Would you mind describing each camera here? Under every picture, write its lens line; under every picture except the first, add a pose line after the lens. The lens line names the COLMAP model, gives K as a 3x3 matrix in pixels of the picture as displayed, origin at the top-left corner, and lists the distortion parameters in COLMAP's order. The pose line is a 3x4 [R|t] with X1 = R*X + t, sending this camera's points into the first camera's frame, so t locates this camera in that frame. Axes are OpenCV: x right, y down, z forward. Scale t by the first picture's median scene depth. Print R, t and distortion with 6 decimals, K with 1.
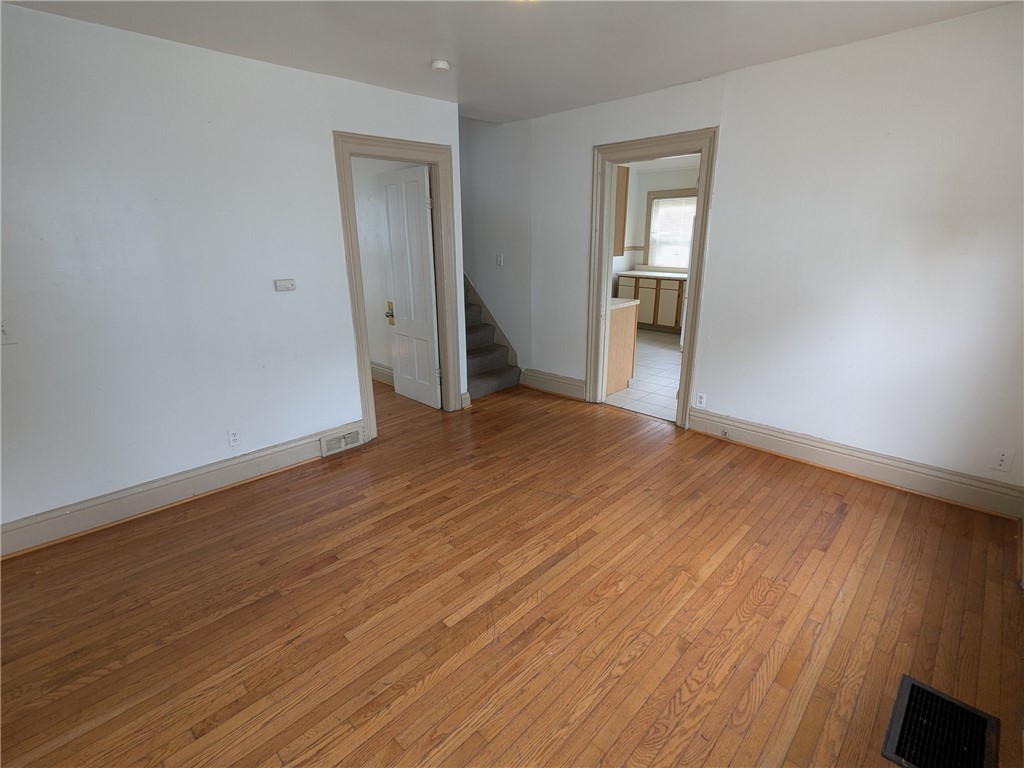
lens RADIAL K [[482.7, 0, 511.9], [0, 482.7, 379.2], [0, 0, 1]] dist [0.000282, -0.000427]
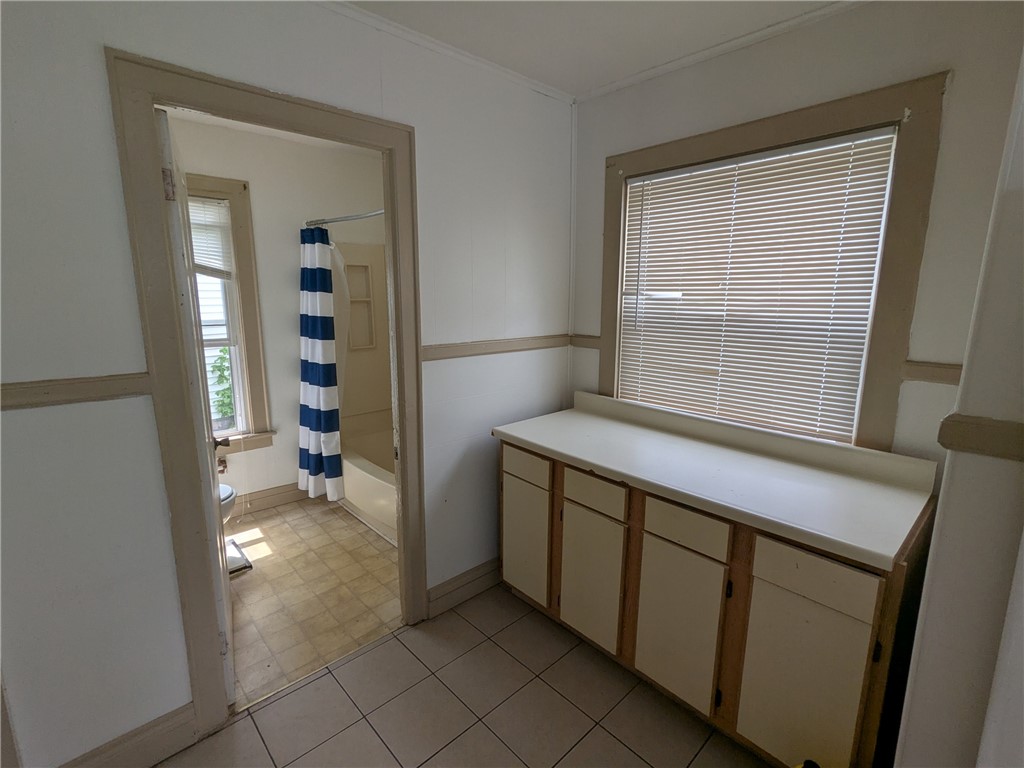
lens RADIAL K [[482.7, 0, 511.9], [0, 482.7, 385.8], [0, 0, 1]] dist [0.000282, -0.000427]
pose [[0.998975, 0.021788, -0.039676, 0.238300], [-0.025823, 0.994223, -0.104183, -0.216951], [0.037177, 0.105101, 0.993766, 0.718802]]
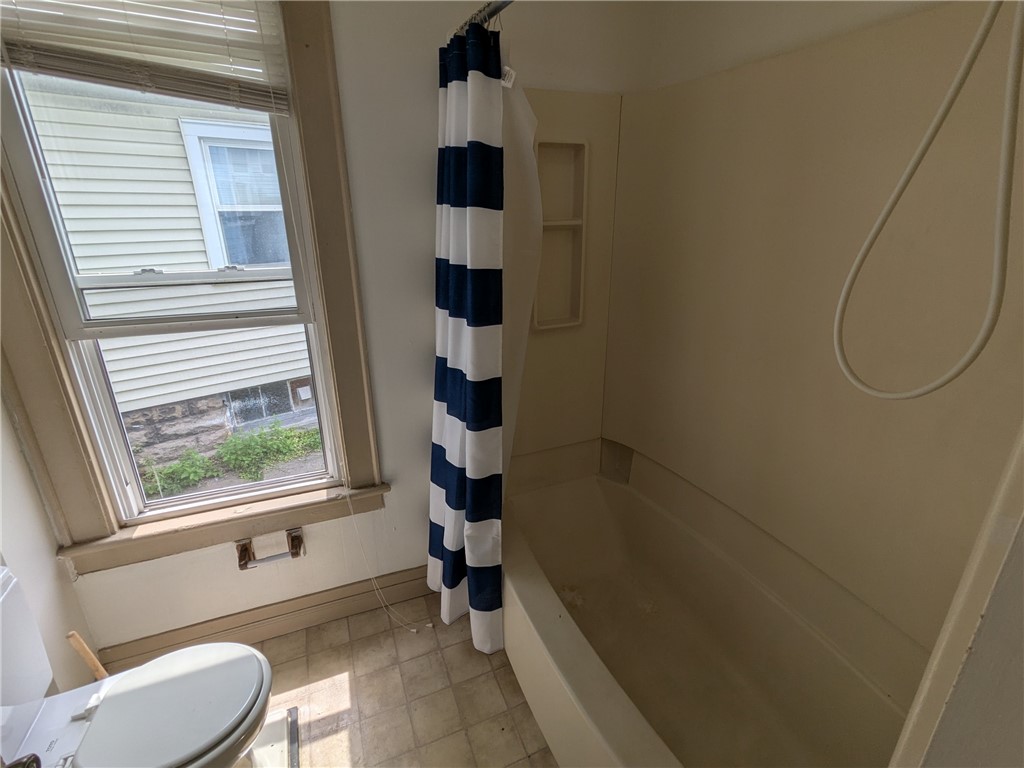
lens RADIAL K [[482.7, 0, 515.7], [0, 482.7, 390.8], [0, 0, 1]] dist [0.000282, -0.000427]
pose [[0.927886, 0.141643, -0.344914, 0.140010], [-0.116916, 0.988910, 0.091580, -0.287027], [0.354060, -0.044649, 0.934156, 0.951670]]
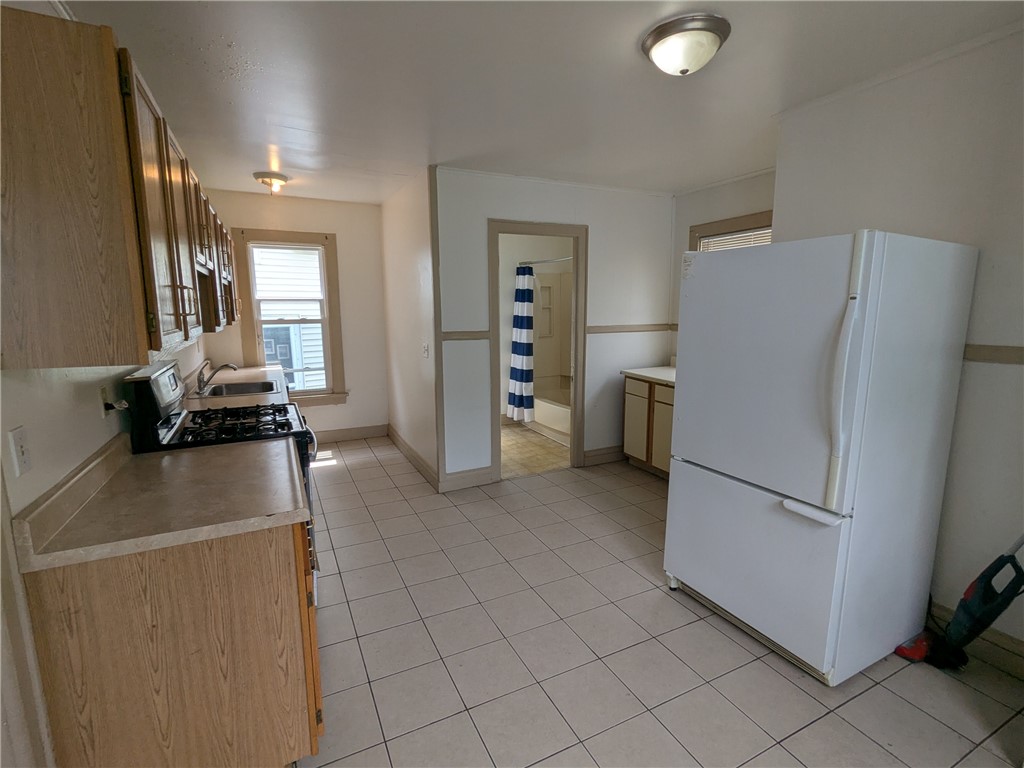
lens RADIAL K [[482.7, 0, 510.5], [0, 482.7, 378.3], [0, 0, 1]] dist [0.000282, -0.000427]
pose [[0.940920, 0.051692, -0.334659, 0.282367], [-0.098883, 0.987148, -0.125540, -0.130619], [0.323869, 0.151216, 0.933939, 0.450489]]
